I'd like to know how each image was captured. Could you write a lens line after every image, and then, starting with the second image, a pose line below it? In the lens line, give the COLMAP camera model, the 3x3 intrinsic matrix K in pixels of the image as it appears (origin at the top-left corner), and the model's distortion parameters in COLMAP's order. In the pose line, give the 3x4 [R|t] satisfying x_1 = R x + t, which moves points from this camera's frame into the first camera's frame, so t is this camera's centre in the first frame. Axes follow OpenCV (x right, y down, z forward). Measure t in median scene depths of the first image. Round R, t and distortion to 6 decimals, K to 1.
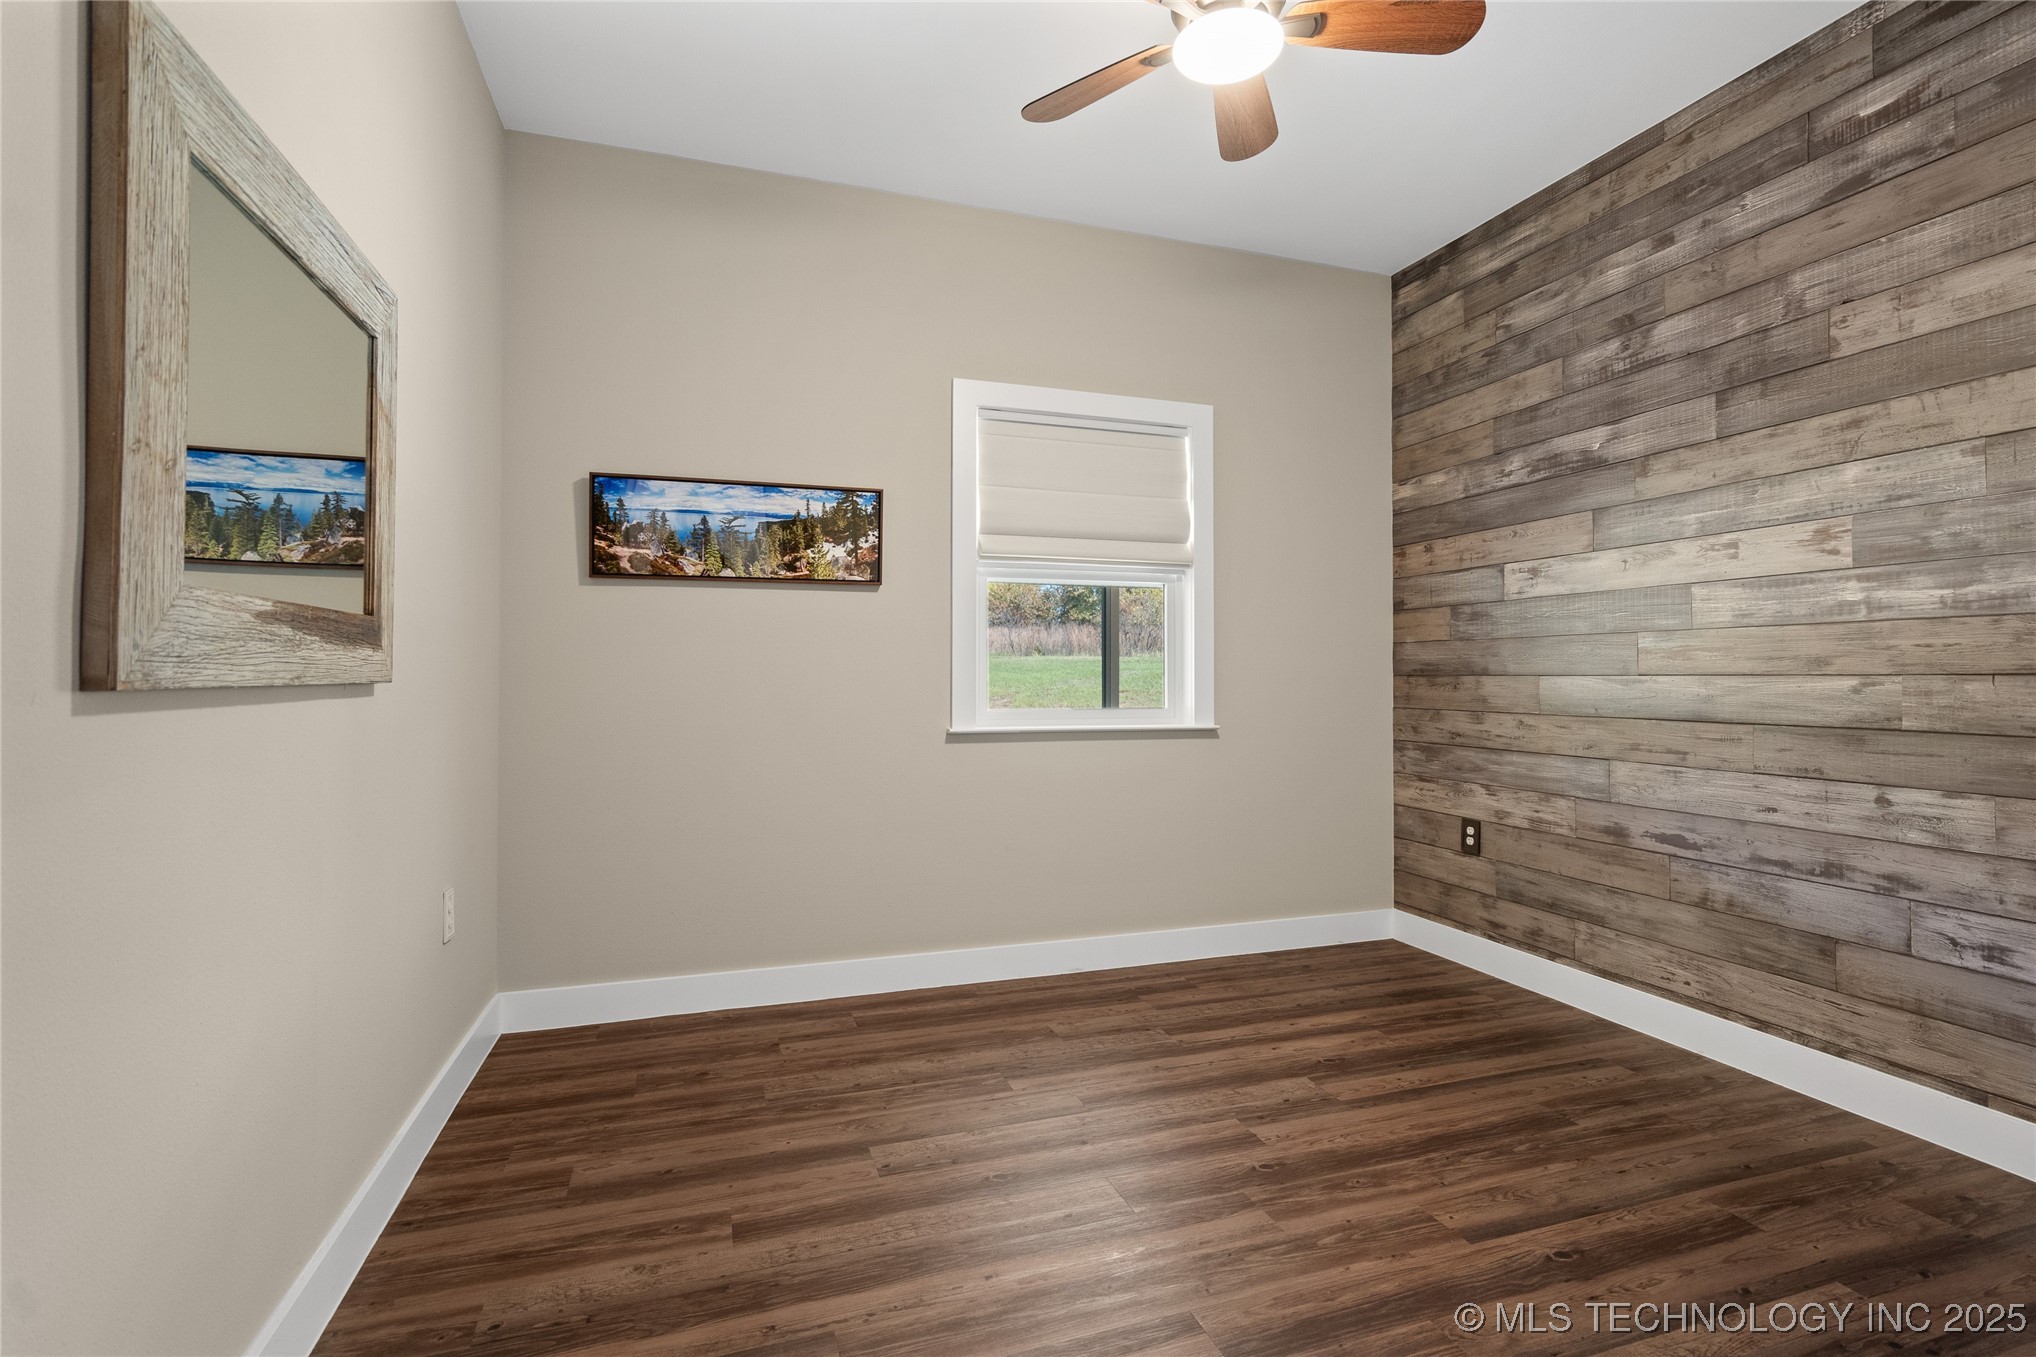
lens RADIAL K [[940.5, 0, 1024.3], [0, 940.5, 675.0], [0, 0, 1]] dist [-0.000144, 0.001387]
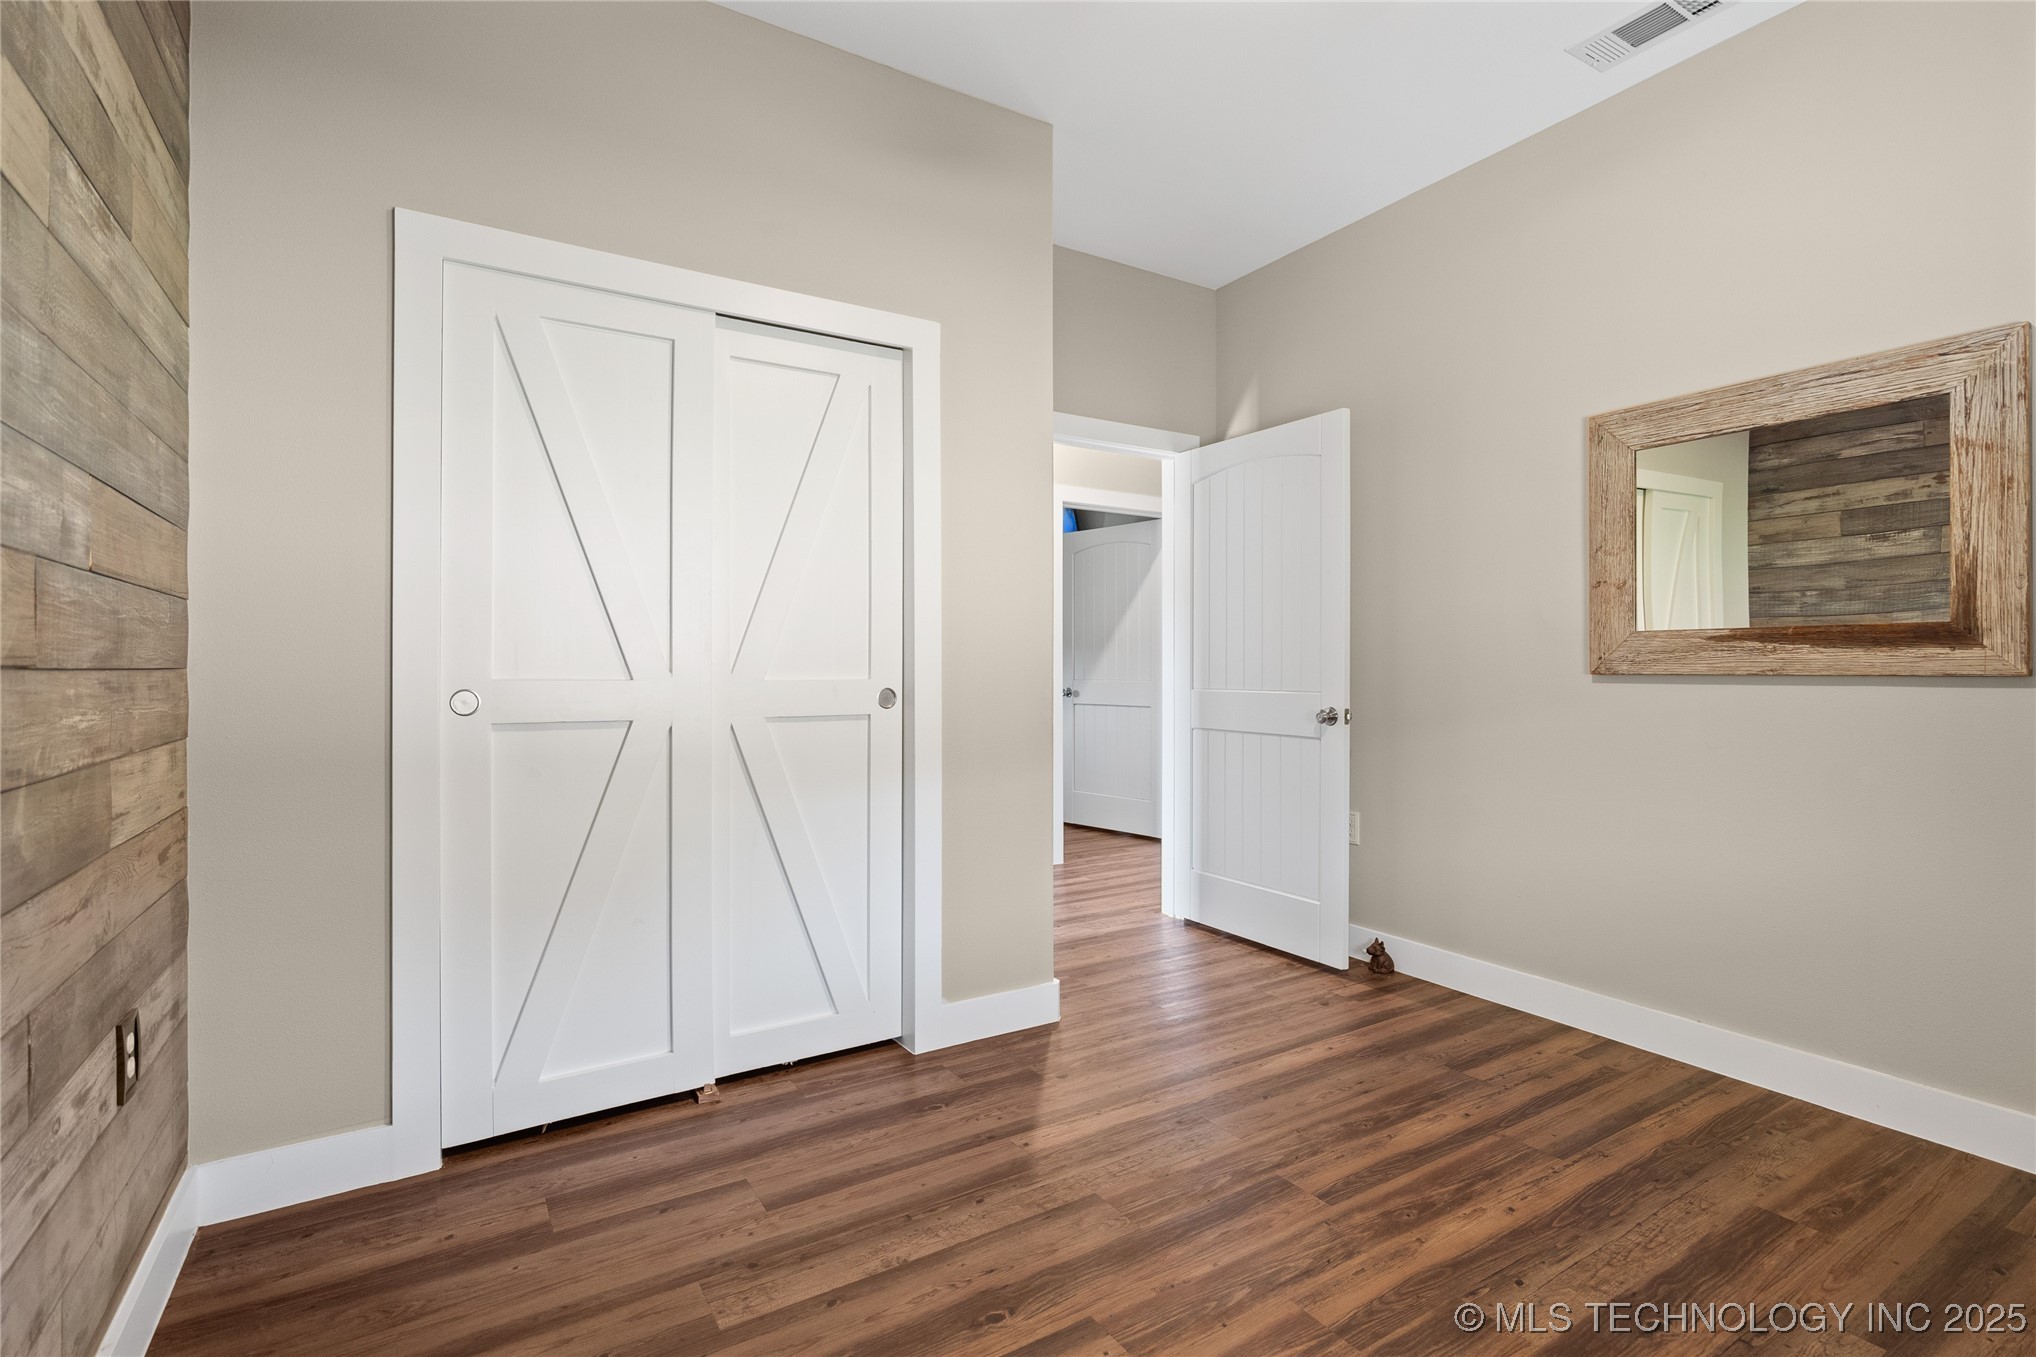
lens RADIAL K [[940.5, 0, 1019.9], [0, 940.5, 674.4], [0, 0, 1]] dist [-0.000144, 0.001387]
pose [[-0.972906, 0.000722, -0.231201, 0.767153], [-0.000099, 0.999994, 0.003540, 0.002479], [0.231202, 0.003467, -0.972900, 1.901432]]
